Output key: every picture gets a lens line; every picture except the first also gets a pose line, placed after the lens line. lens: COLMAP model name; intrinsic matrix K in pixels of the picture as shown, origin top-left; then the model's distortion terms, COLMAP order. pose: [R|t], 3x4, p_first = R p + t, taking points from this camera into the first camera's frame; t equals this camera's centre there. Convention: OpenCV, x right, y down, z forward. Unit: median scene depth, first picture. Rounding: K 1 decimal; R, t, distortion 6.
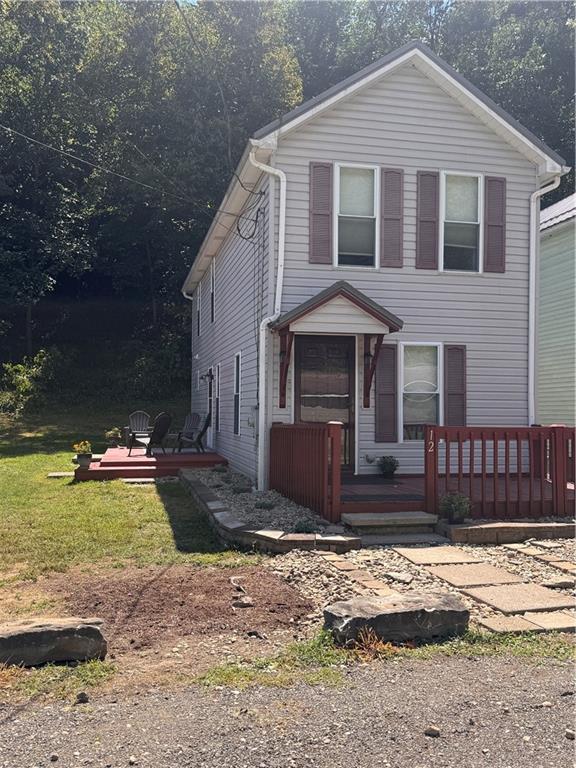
lens RADIAL K [[735.9, 0, 287.5], [0, 735.9, 384.8], [0, 0, 1]] dist [0.000315, 0.000000]
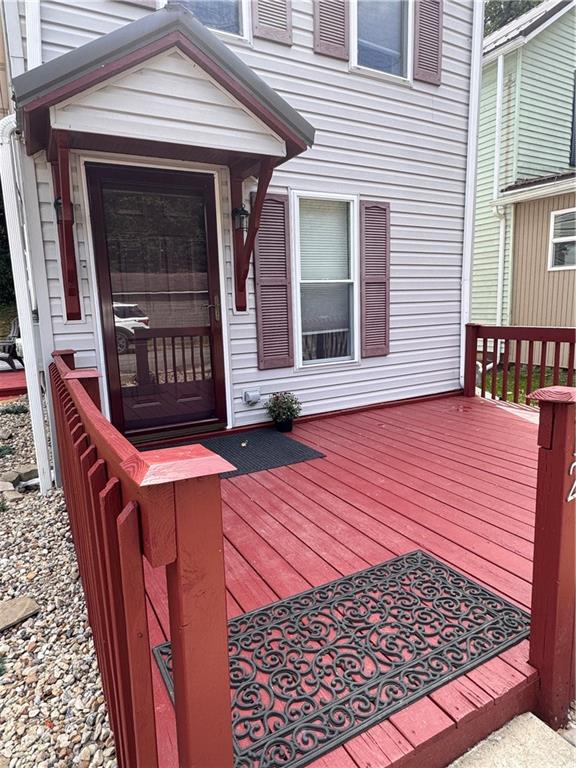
lens RADIAL K [[468.2, 0, 289.7], [0, 468.2, 384.3], [0, 0, 1]] dist [0.001716, -0.000055]
pose [[0.960723, -0.083126, 0.264766, 0.043025], [0.026413, 0.977141, 0.210944, 0.011145], [-0.276248, -0.195665, 0.940958, 0.634192]]
